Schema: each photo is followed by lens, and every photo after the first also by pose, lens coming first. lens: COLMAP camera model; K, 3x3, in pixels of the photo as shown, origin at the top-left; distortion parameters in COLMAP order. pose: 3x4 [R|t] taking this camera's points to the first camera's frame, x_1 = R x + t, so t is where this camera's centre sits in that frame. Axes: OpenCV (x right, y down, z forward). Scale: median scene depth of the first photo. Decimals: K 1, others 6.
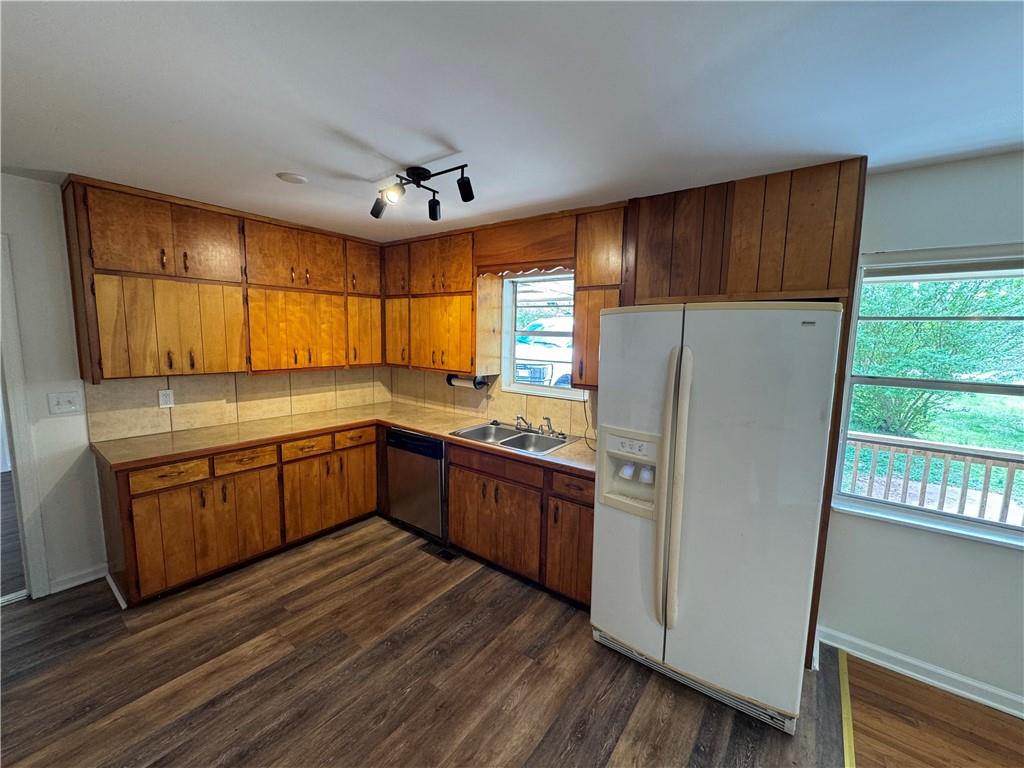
lens RADIAL K [[409.4, 0, 512.9], [0, 409.4, 382.7], [0, 0, 1]] dist [-0.001863, 0.000085]
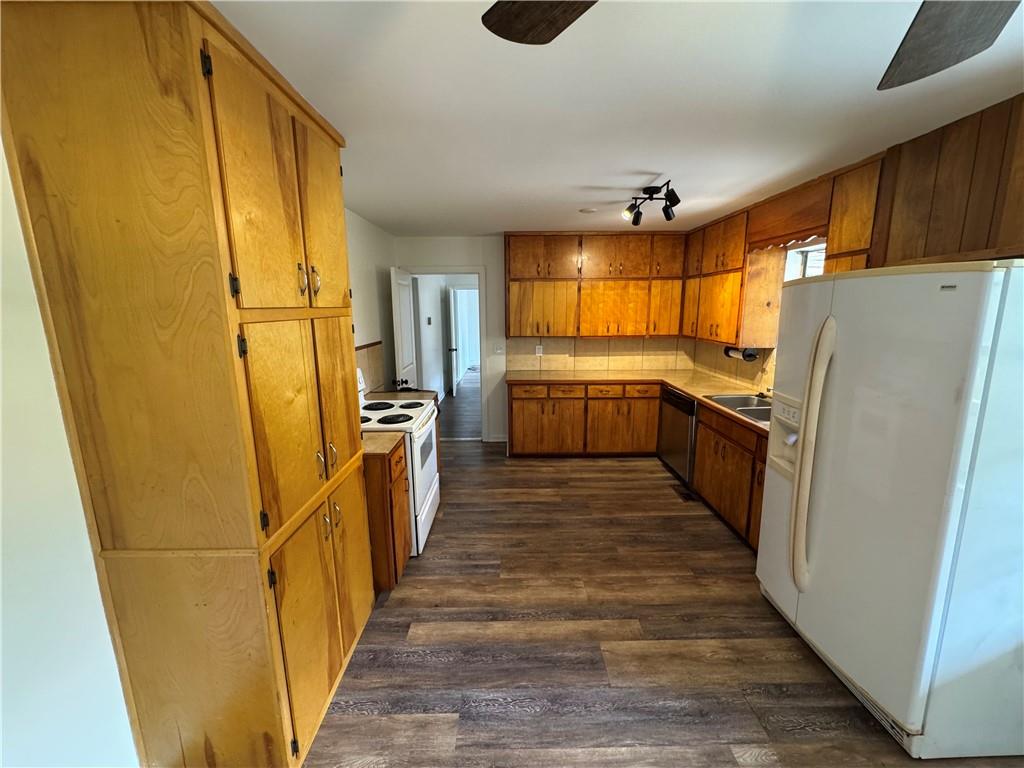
lens RADIAL K [[409.4, 0, 512.9], [0, 409.4, 382.7], [0, 0, 1]] dist [-0.001863, 0.000085]
pose [[0.607394, 0.118124, -0.785569, 0.440257], [-0.074997, 0.992993, 0.091327, 0.023330], [0.790852, 0.003444, 0.611997, -0.134418]]
